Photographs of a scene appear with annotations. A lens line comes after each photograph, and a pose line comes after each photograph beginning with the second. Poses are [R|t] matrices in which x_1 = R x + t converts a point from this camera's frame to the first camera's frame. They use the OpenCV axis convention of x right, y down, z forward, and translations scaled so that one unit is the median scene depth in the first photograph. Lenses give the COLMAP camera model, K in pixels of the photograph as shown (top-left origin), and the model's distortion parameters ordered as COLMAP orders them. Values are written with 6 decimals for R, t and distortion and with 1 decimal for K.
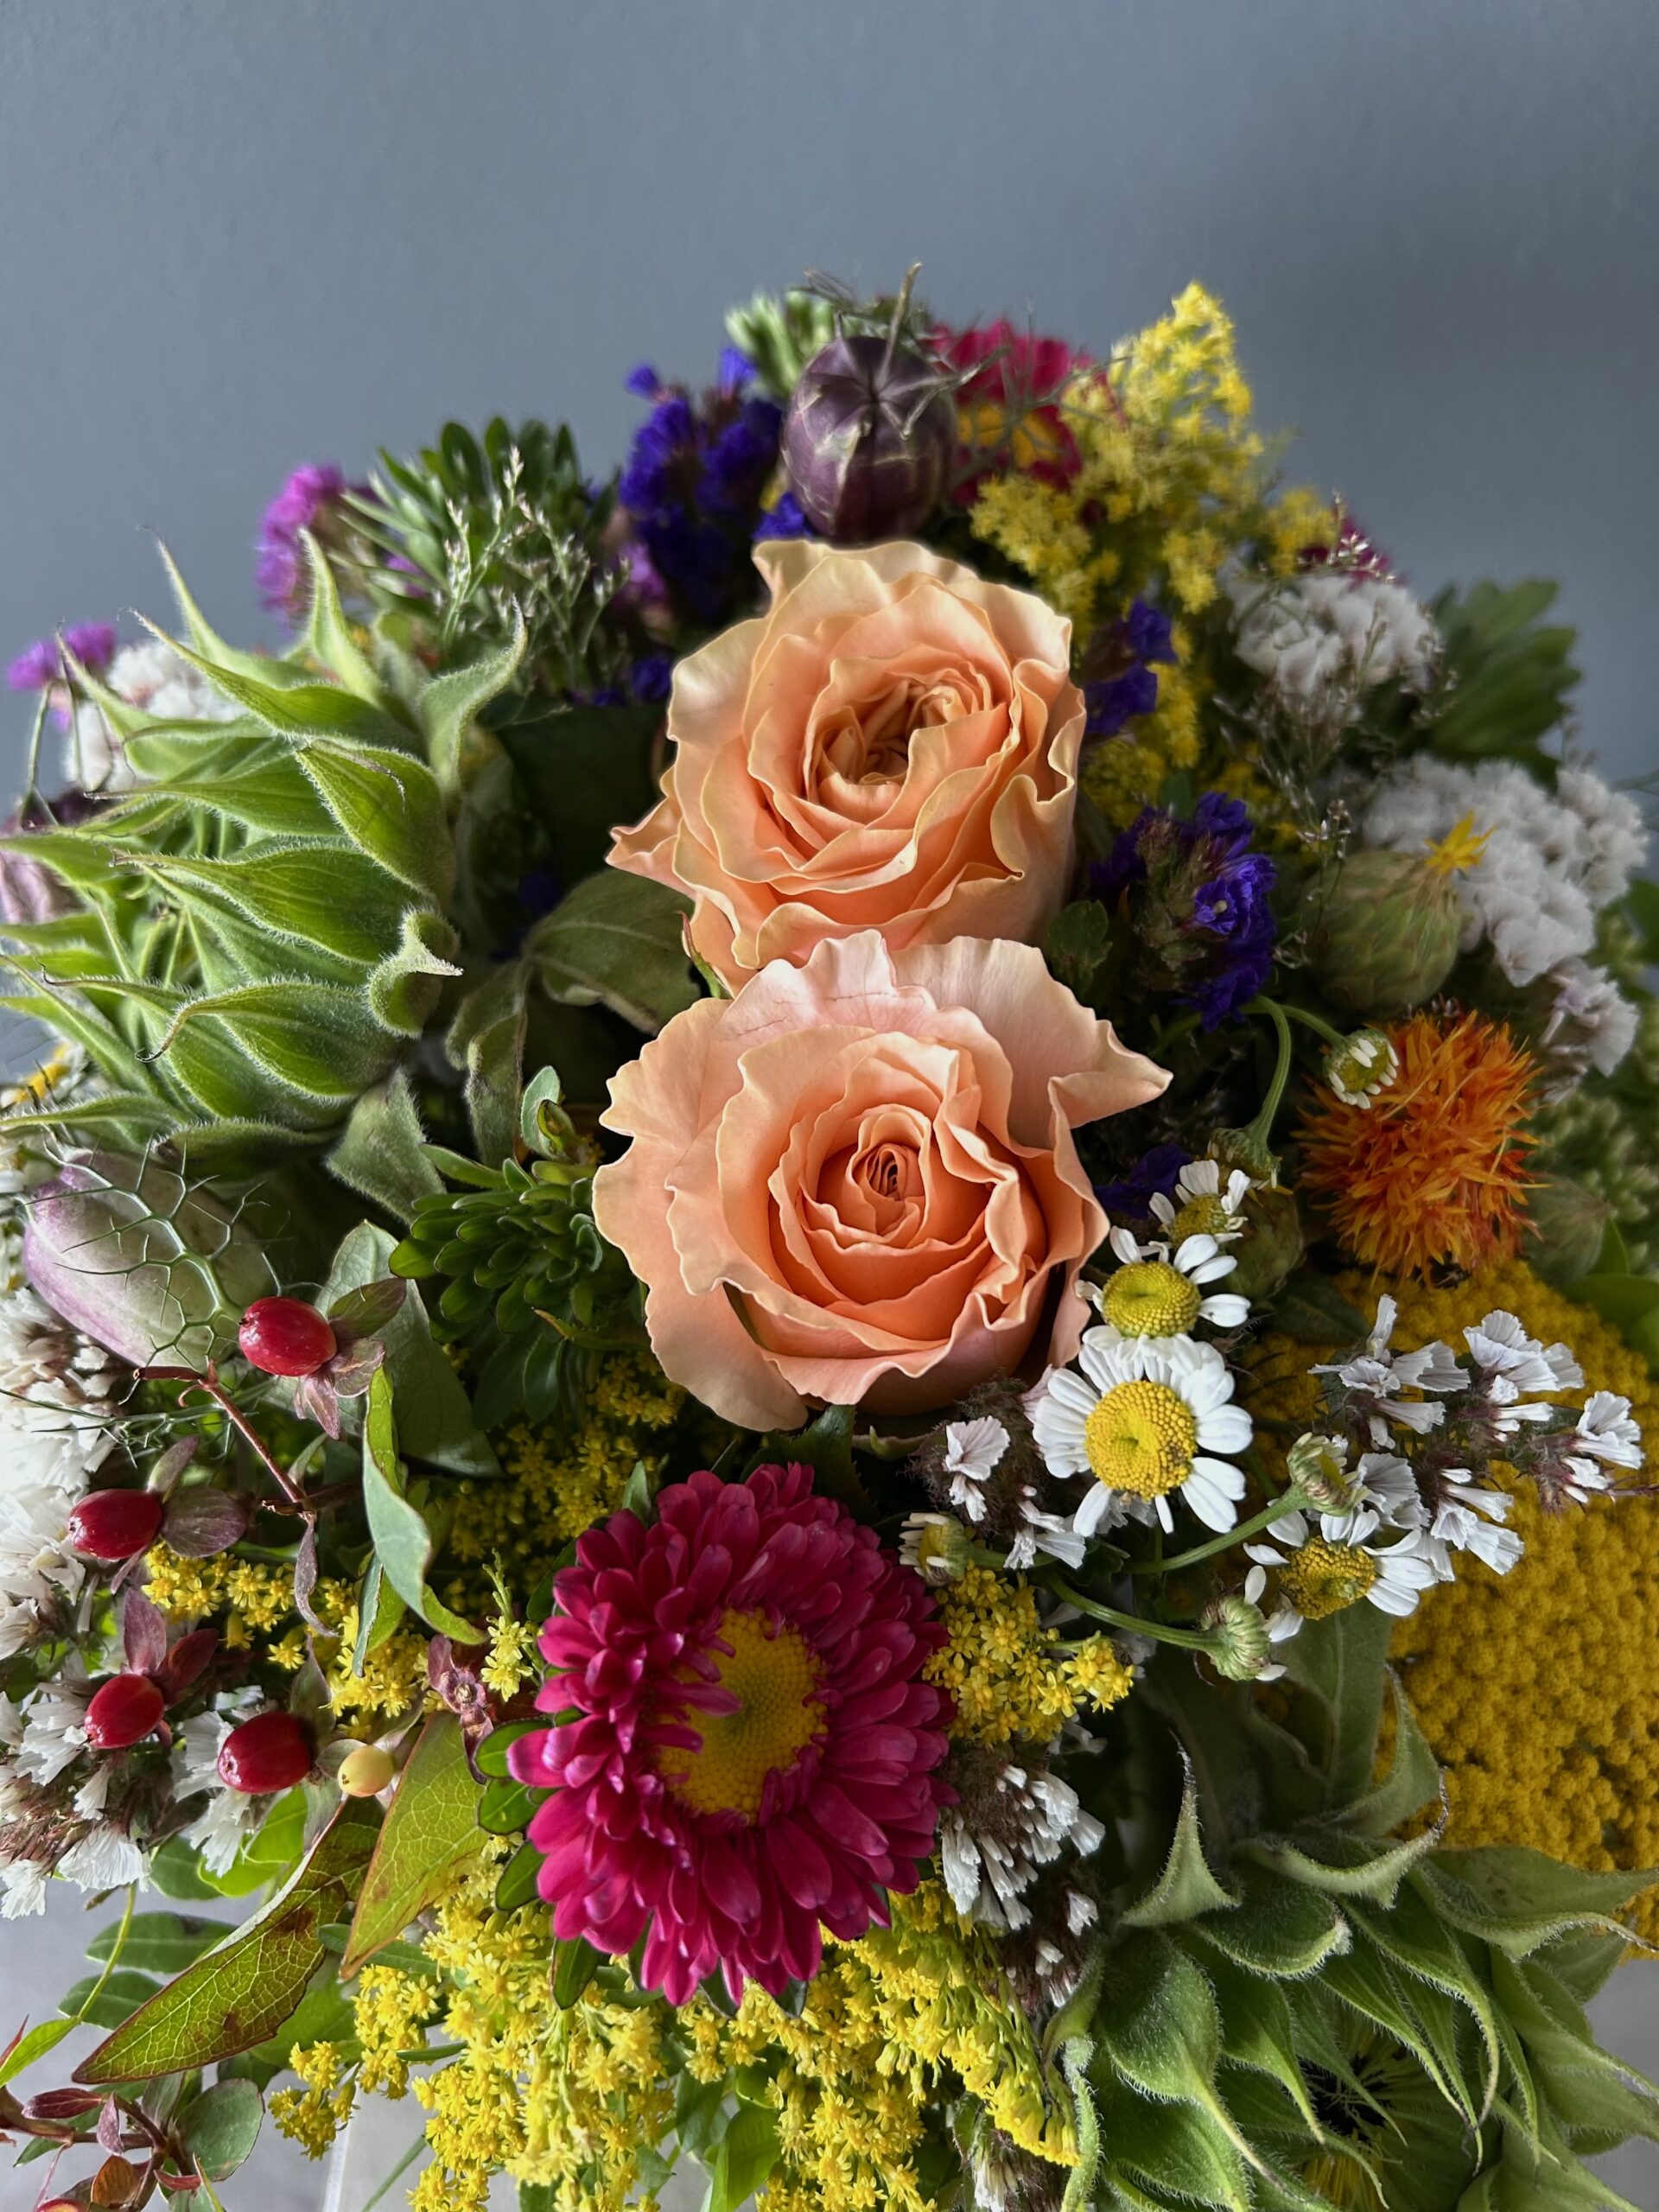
lens RADIAL K [[1757.2, 0, 814.0], [0, 1757.2, 1109.9], [0, 0, 1]] dist [0.062064, -0.214493]
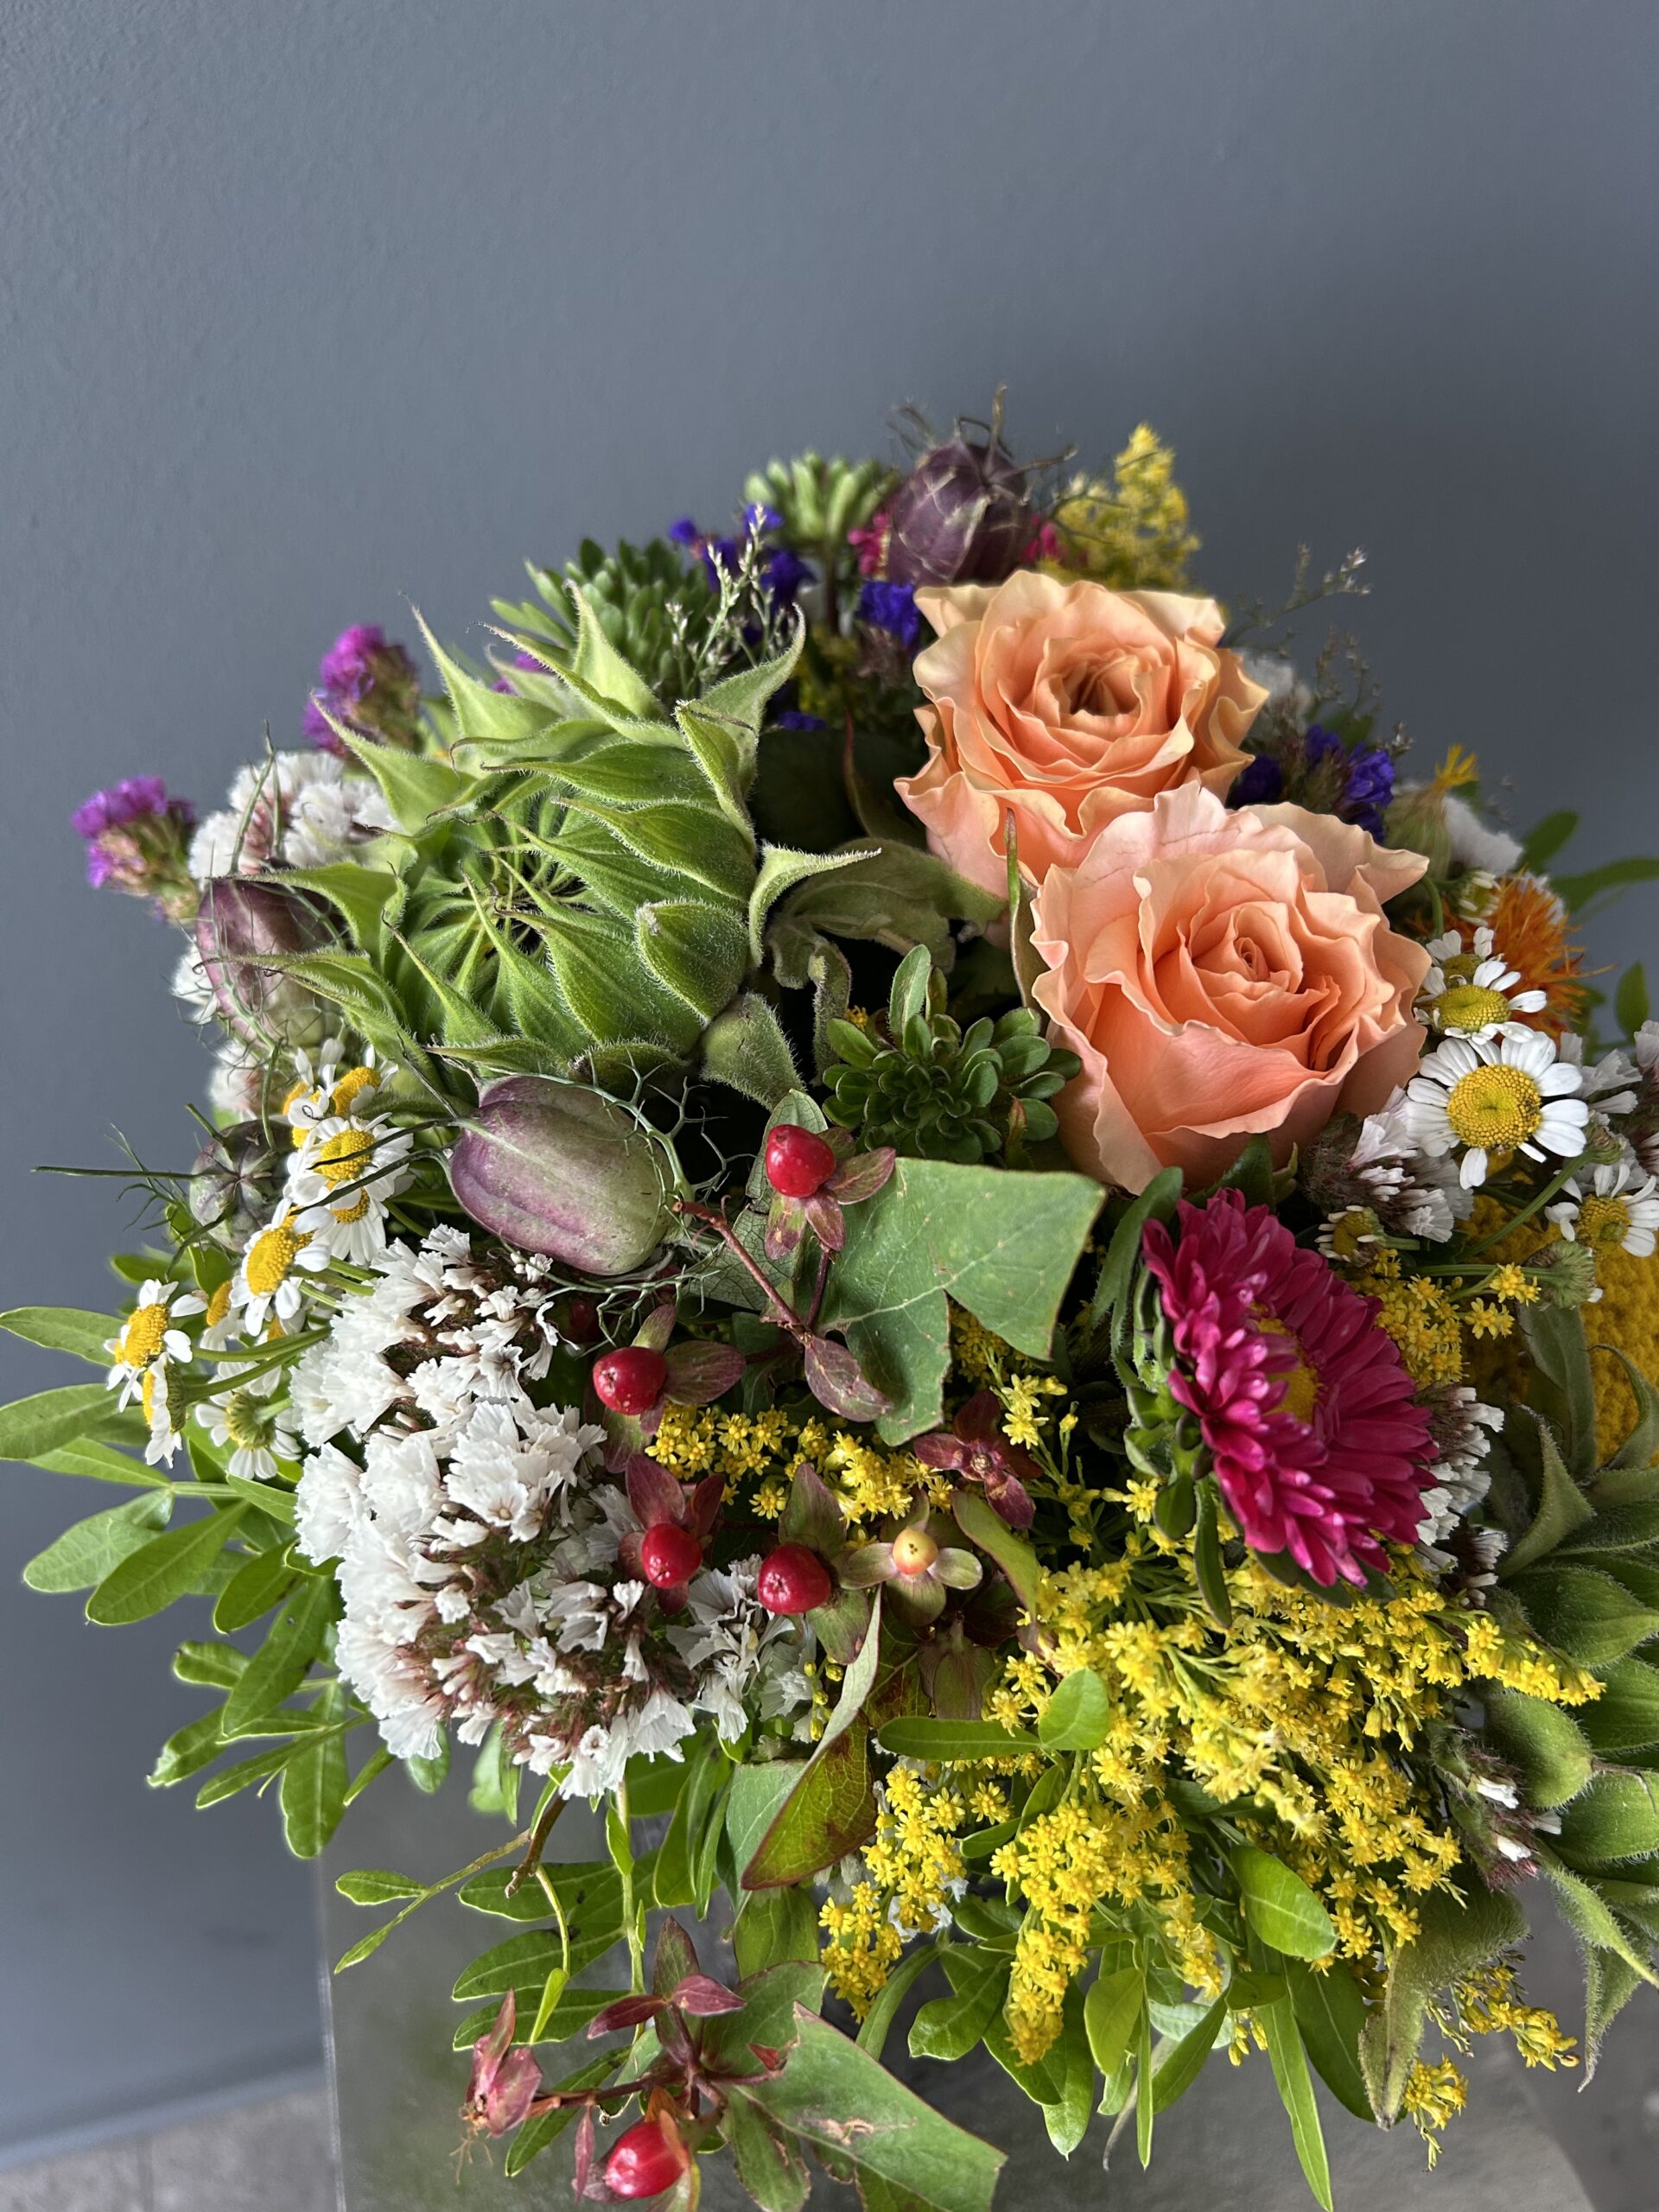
lens RADIAL K [[1757.2, 0, 814.0], [0, 1757.2, 1109.9], [0, 0, 1]] dist [0.062064, -0.214493]
pose [[0.942691, -0.112241, 0.314223, -0.584260], [0.178979, 0.964878, -0.192294, 0.289400], [-0.281604, 0.237513, 0.929670, -0.067708]]
